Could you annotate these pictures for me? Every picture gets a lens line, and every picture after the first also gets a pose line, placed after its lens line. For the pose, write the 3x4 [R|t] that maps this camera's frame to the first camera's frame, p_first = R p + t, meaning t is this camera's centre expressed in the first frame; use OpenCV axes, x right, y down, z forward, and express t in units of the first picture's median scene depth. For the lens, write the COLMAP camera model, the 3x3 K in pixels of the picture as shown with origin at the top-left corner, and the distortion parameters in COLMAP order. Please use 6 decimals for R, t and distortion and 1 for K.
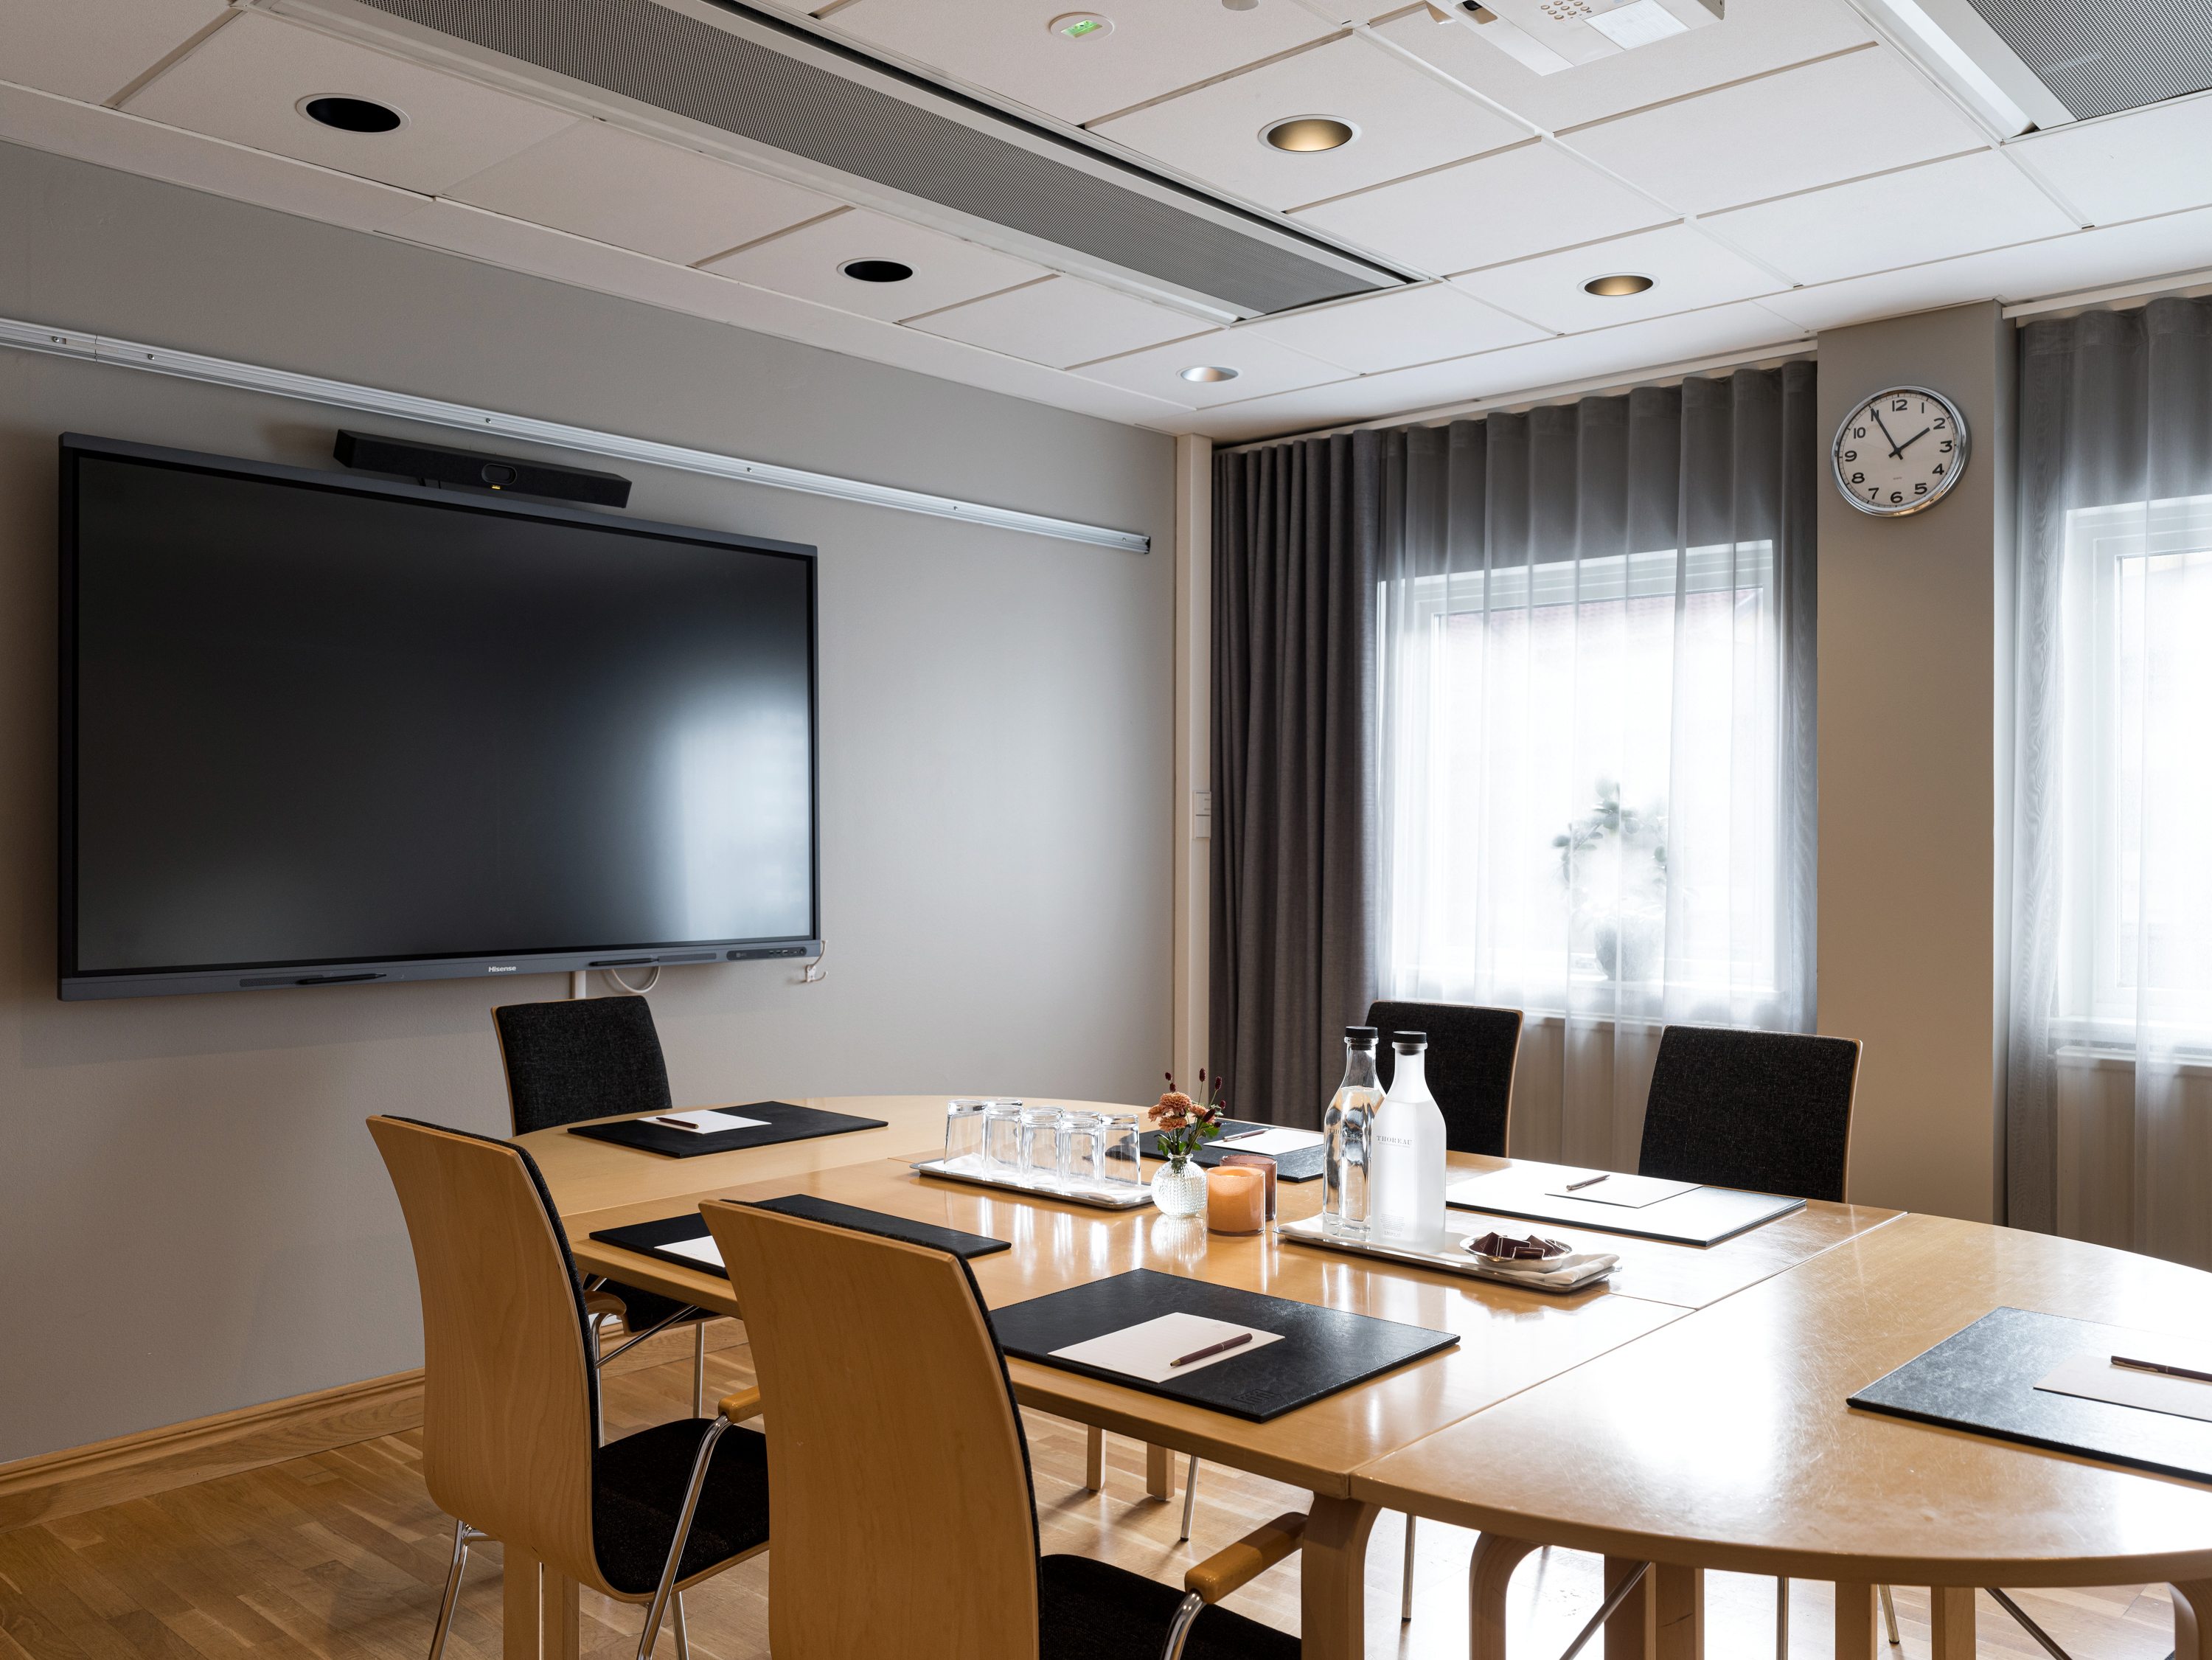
lens RADIAL K [[1793.3, 0, 1106.0], [0, 1793.3, 830.0], [0, 0, 1]] dist [0.002060, -0.005088]
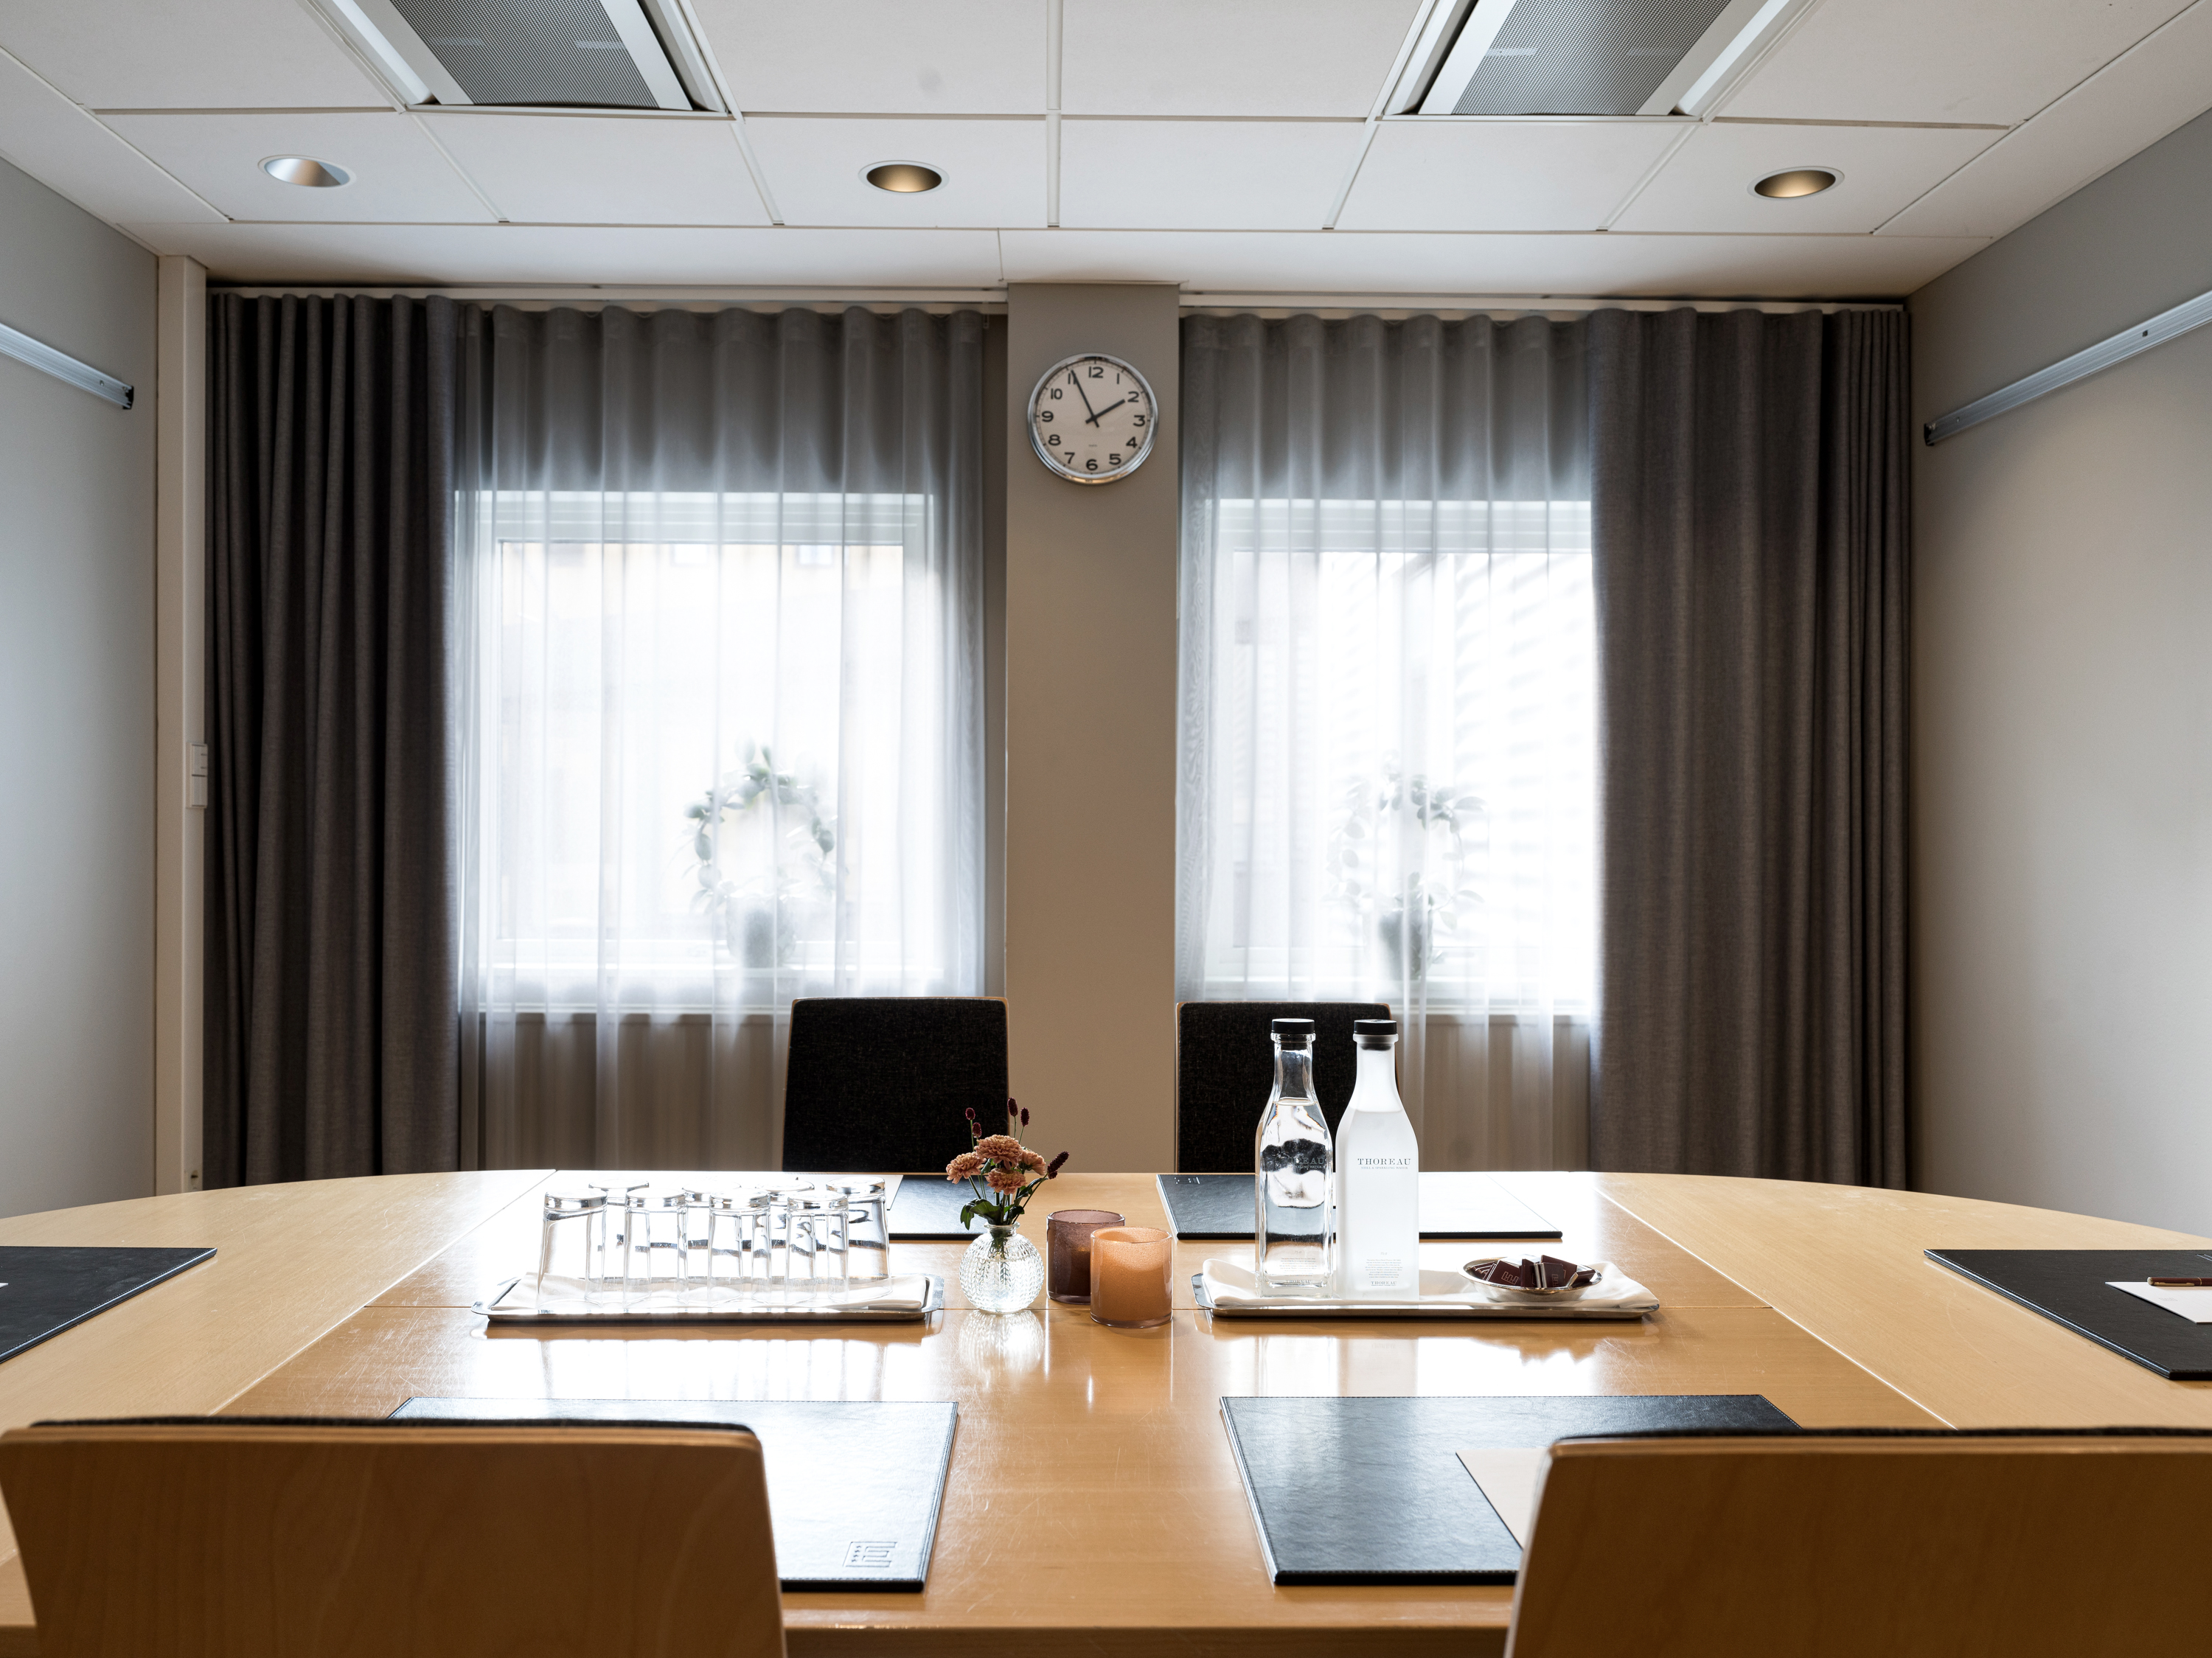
lens RADIAL K [[1793.0, 0, 1106.0], [0, 1793.0, 829.0], [0, 0, 1]] dist [0.002060, -0.005088]
pose [[0.733221, 0.002099, 0.679987, -0.219671], [-0.003609, 0.999993, 0.000804, 0.015009], [-0.679981, -0.003043, 0.733224, 0.255087]]
